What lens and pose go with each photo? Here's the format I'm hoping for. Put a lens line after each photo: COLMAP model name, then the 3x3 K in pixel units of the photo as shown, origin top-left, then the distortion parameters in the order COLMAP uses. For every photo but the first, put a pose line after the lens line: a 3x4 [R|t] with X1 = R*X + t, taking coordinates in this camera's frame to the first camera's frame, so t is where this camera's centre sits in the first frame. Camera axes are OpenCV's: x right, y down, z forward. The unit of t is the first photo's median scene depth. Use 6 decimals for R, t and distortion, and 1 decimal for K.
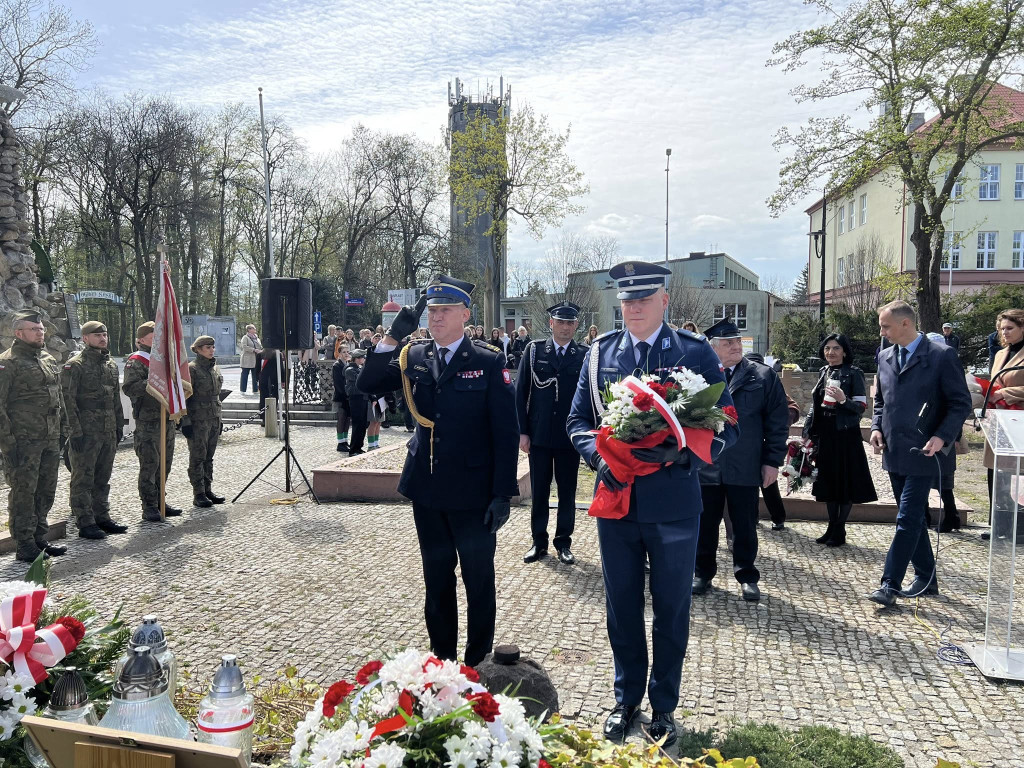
lens RADIAL K [[761.4, 0, 508.9], [0, 761.4, 389.3], [0, 0, 1]] dist [0.059584, -0.066579]
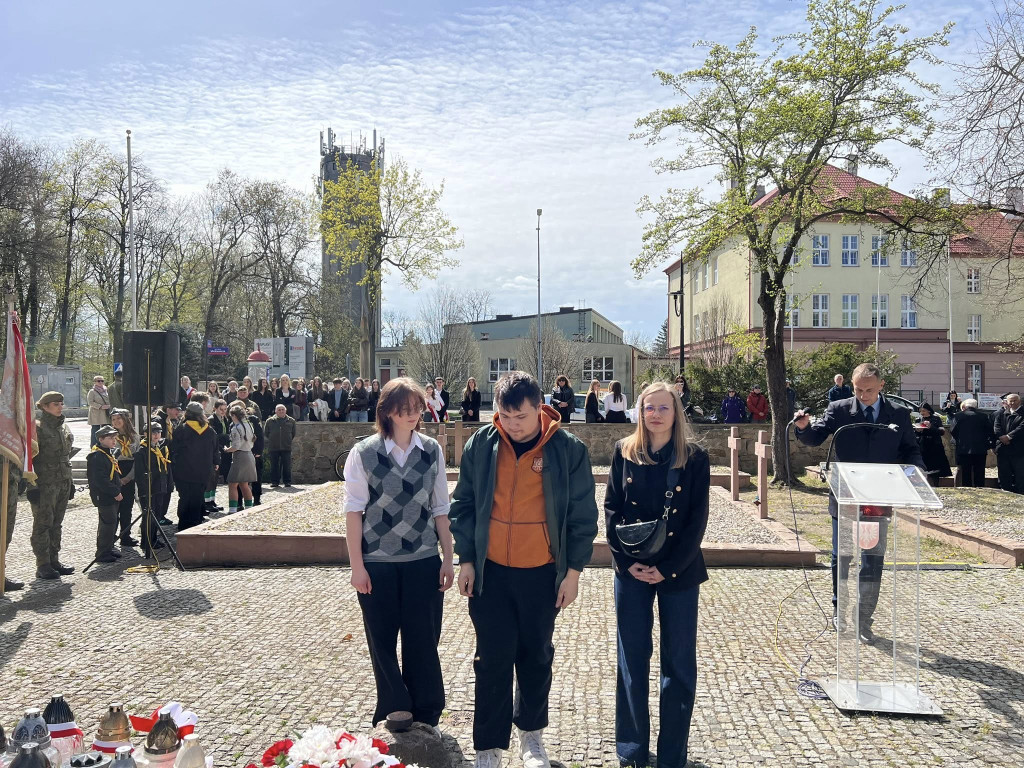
lens RADIAL K [[764.4, 0, 516.5], [0, 764.4, 388.6], [0, 0, 1]] dist [0.044389, -0.042644]
pose [[0.984901, 0.000972, 0.173118, -0.005777], [0.010495, 0.997810, -0.065314, -0.003510], [-0.172803, 0.066145, 0.982733, -0.006735]]
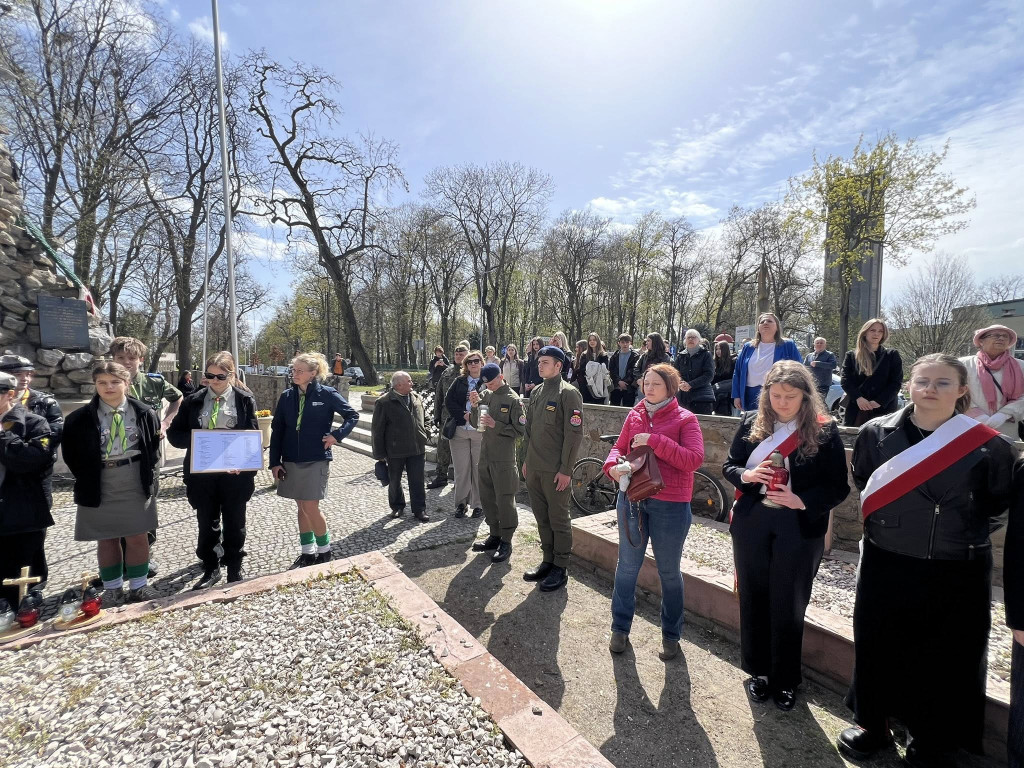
lens RADIAL K [[450.0, 0, 513.8], [0, 450.0, 385.2], [0, 0, 1]] dist [-0.001294, -0.000290]
pose [[0.761738, 0.033782, -0.647004, 0.128670], [-0.053164, 0.998531, -0.010455, -0.037138], [0.645700, 0.042361, 0.762415, 0.802355]]
